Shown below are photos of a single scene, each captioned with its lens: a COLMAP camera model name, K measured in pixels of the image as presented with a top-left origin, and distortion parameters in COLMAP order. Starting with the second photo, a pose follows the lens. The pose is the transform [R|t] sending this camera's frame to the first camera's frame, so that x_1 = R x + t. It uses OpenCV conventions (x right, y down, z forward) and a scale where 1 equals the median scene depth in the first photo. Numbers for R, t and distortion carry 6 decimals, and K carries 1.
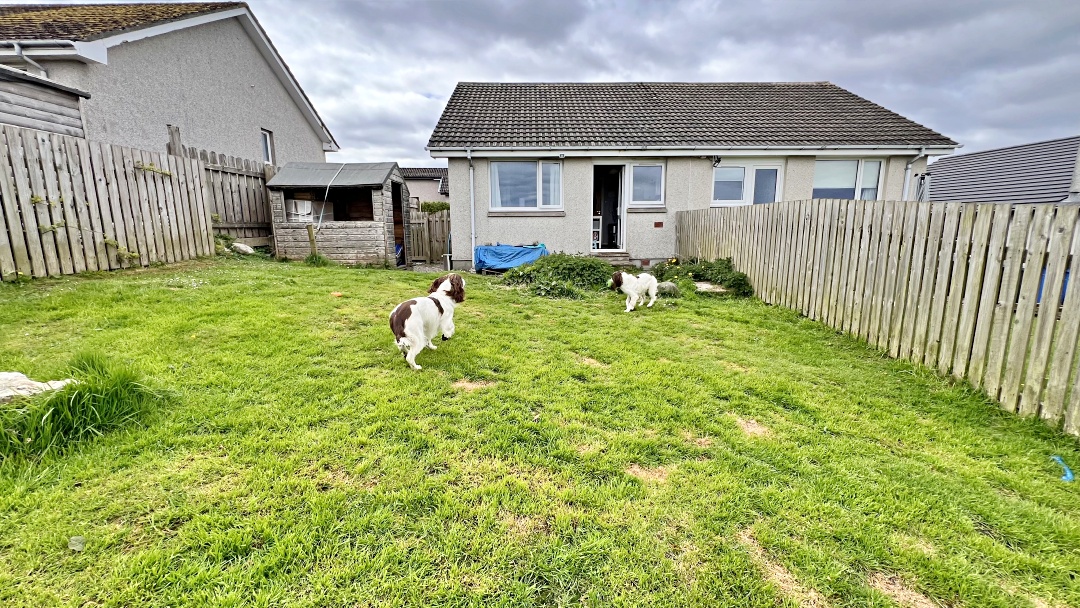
lens RADIAL K [[430.0, 0, 541.9], [0, 430.0, 300.4], [0, 0, 1]] dist [-0.000865, 0.000068]
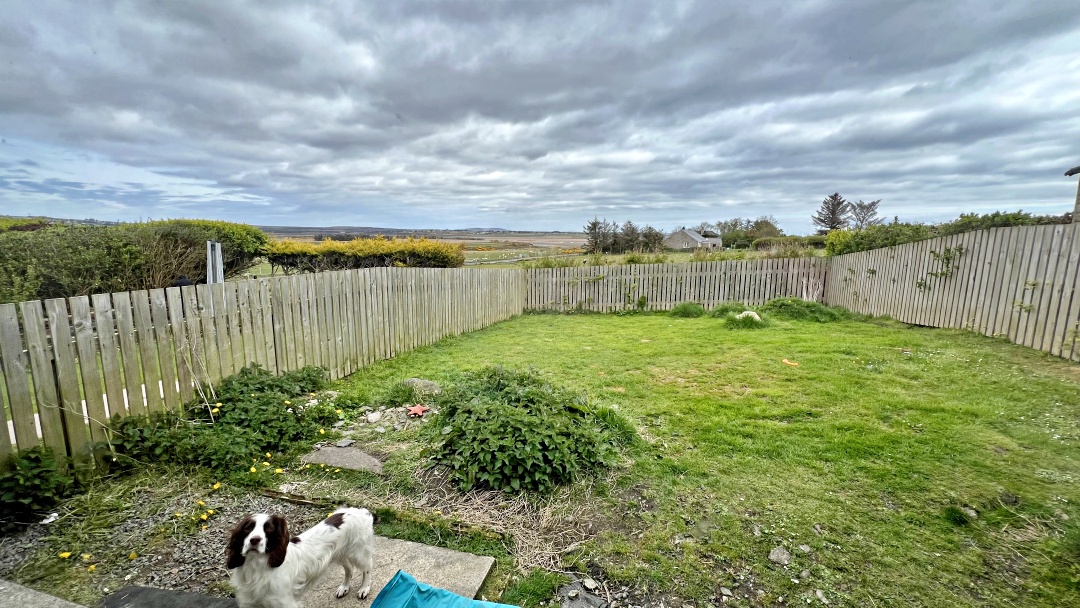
lens RADIAL K [[430.0, 0, 544.3], [0, 430.0, 304.7], [0, 0, 1]] dist [-0.000865, 0.000068]
pose [[-0.968485, -0.044450, 0.245072, -0.140852], [0.035984, 0.948653, 0.314265, -0.509297], [-0.246457, 0.313180, -0.917157, 2.058328]]
